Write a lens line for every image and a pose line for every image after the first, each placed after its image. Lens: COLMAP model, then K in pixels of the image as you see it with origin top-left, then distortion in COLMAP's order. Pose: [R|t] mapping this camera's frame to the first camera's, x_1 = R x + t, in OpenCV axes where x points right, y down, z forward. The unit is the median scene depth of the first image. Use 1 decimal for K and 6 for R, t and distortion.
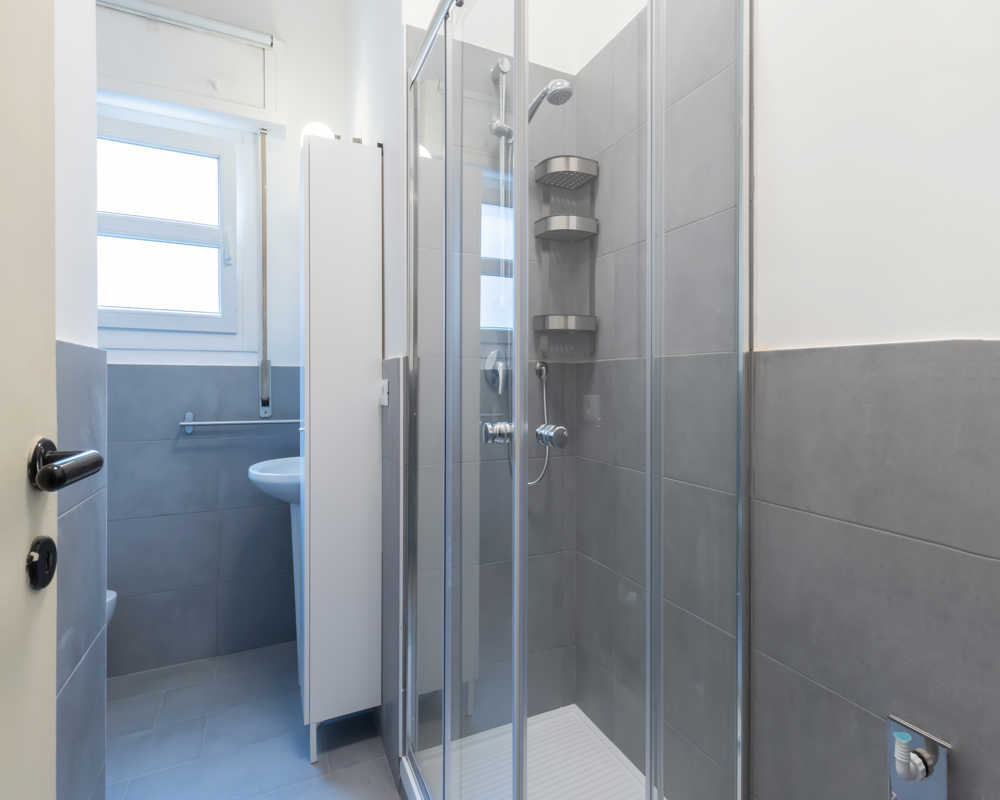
lens RADIAL K [[494.8, 0, 537.0], [0, 494.8, 379.7], [0, 0, 1]] dist [0.003797, 0.000597]
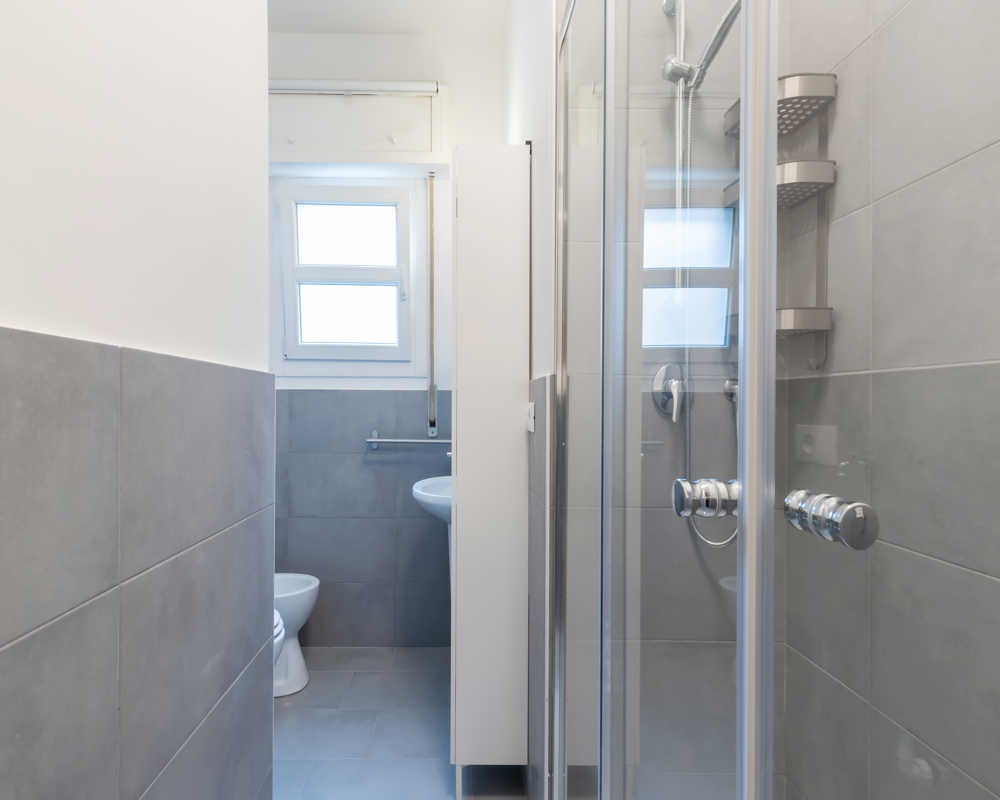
lens RADIAL K [[508.5, 0, 469.4], [0, 508.5, 405.0], [0, 0, 1]] dist [0.002404, 0.000097]
pose [[0.907355, 0.003963, -0.420348, -0.026981], [-0.002364, 0.999988, 0.004325, 0.000474], [0.420360, -0.002931, 0.907353, 0.132328]]
